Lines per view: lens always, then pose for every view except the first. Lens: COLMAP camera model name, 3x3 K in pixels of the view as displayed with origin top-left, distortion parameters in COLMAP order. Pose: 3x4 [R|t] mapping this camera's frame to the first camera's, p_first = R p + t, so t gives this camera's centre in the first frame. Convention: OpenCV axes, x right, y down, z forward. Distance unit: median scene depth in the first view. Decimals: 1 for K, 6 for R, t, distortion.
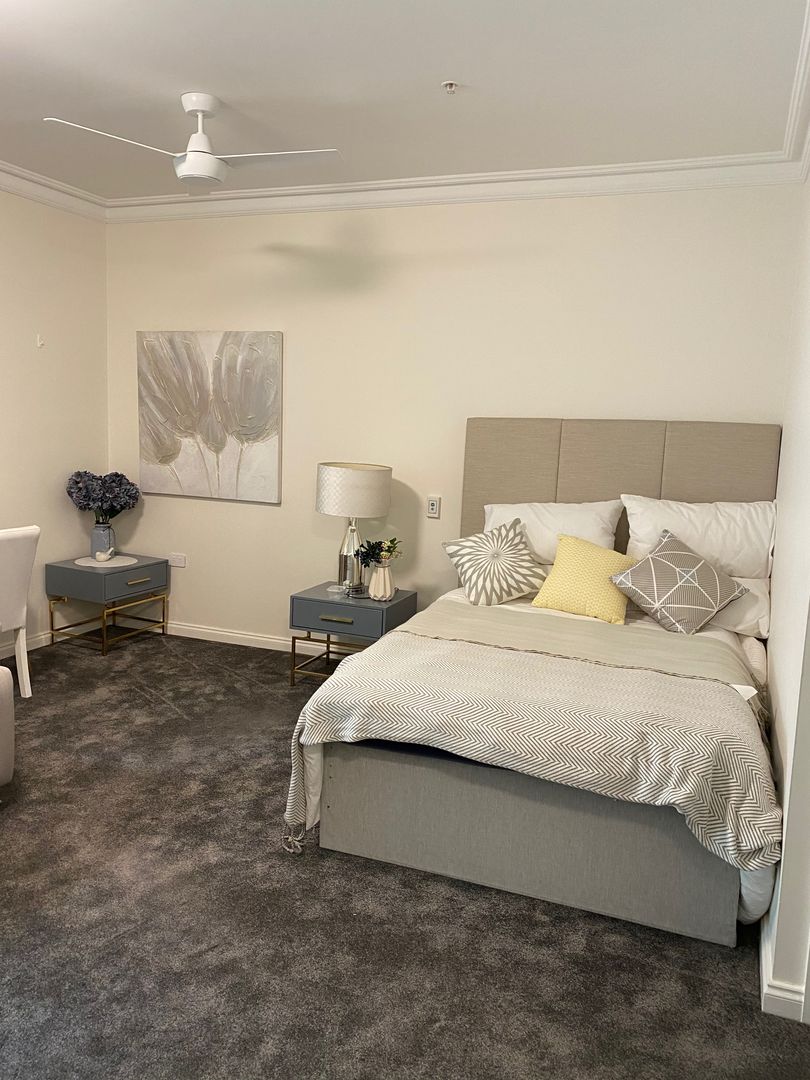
lens RADIAL K [[836.1, 0, 405.3], [0, 836.1, 534.6], [0, 0, 1]] dist [0.046773, -0.057482]
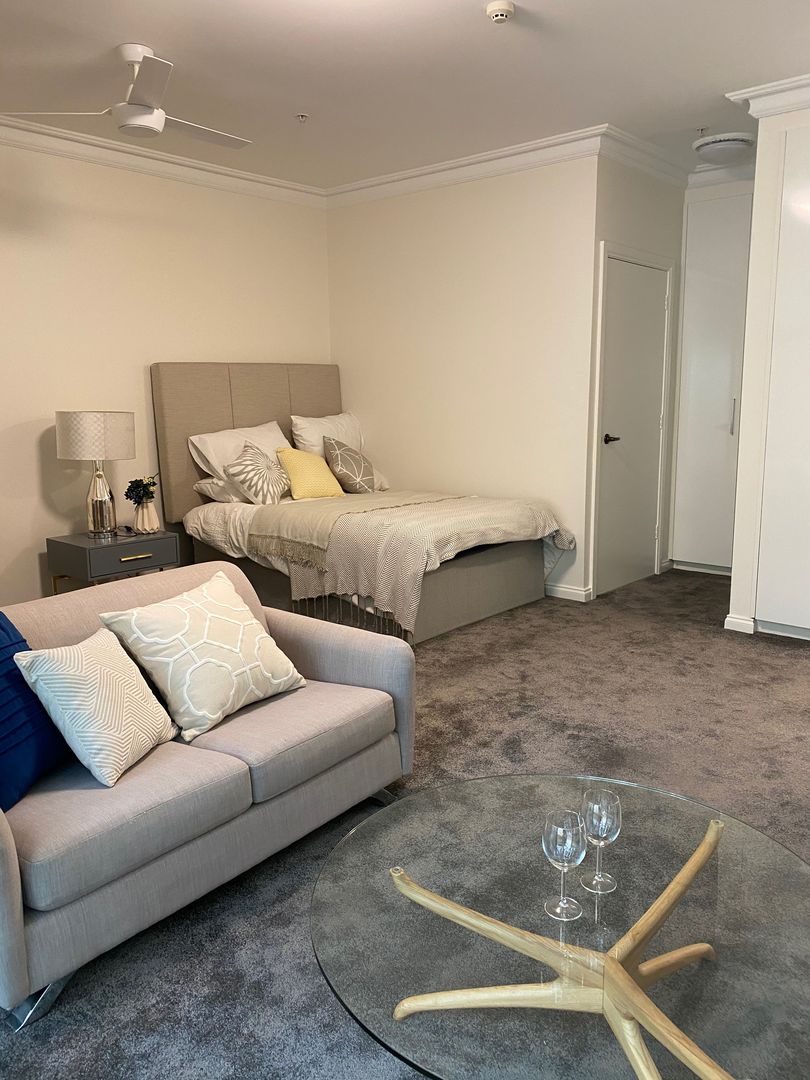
lens RADIAL K [[840.5, 0, 405.0], [0, 840.5, 540.0], [0, 0, 1]] dist [0.043406, -0.003148]
pose [[0.342219, -0.209579, 0.915949, -1.131399], [0.156099, 0.973943, 0.164526, -0.051665], [-0.926563, 0.086675, 0.366017, 0.341926]]
